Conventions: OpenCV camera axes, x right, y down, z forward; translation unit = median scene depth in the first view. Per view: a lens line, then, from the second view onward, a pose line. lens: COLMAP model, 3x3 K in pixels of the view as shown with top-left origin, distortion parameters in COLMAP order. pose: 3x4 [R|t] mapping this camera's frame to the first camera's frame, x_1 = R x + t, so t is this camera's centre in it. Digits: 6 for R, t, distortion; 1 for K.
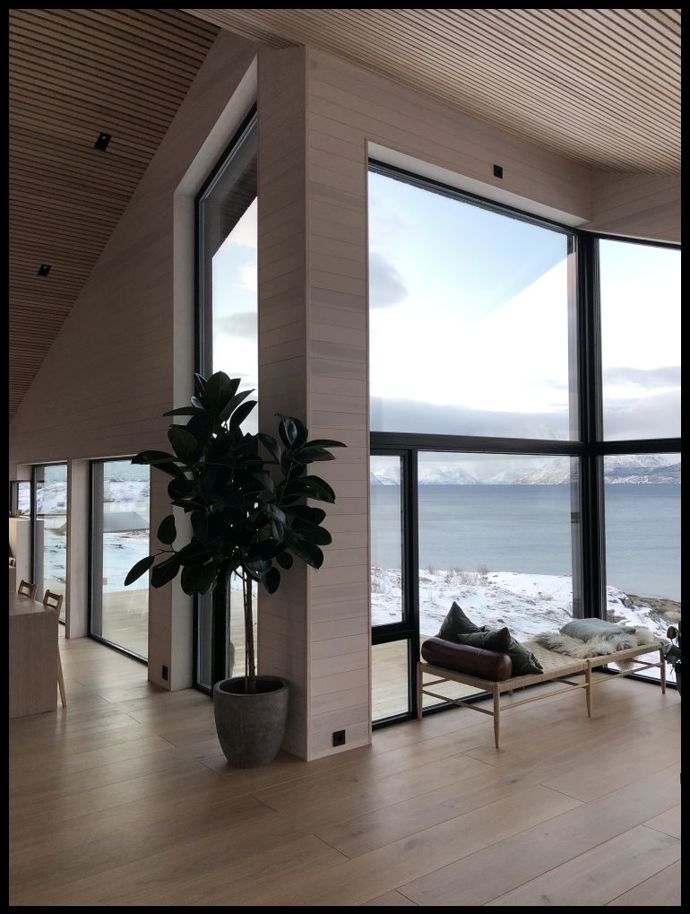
lens RADIAL K [[737.7, 0, 345.0], [0, 737.7, 457.0], [0, 0, 1]] dist [0.026294, 0.002881]
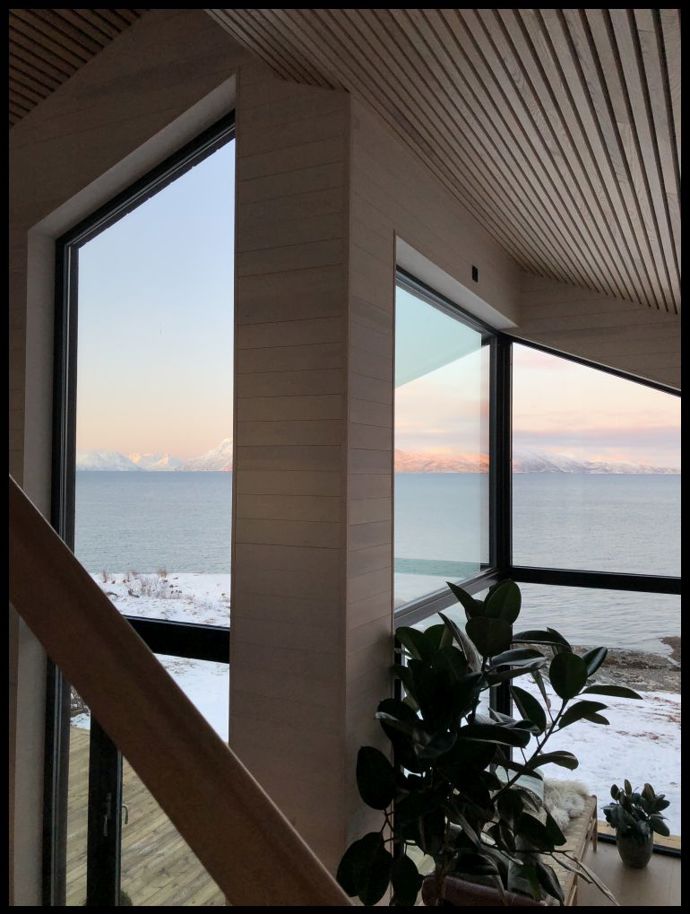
lens RADIAL K [[748.8, 0, 345.0], [0, 748.8, 457.0], [0, 0, 1]] dist [0.038107, 0.000528]
pose [[0.902189, 0.015998, 0.431043, -0.244207], [-0.023945, 0.999629, 0.013018, -0.158179], [-0.430675, -0.022066, 0.902237, 0.247147]]
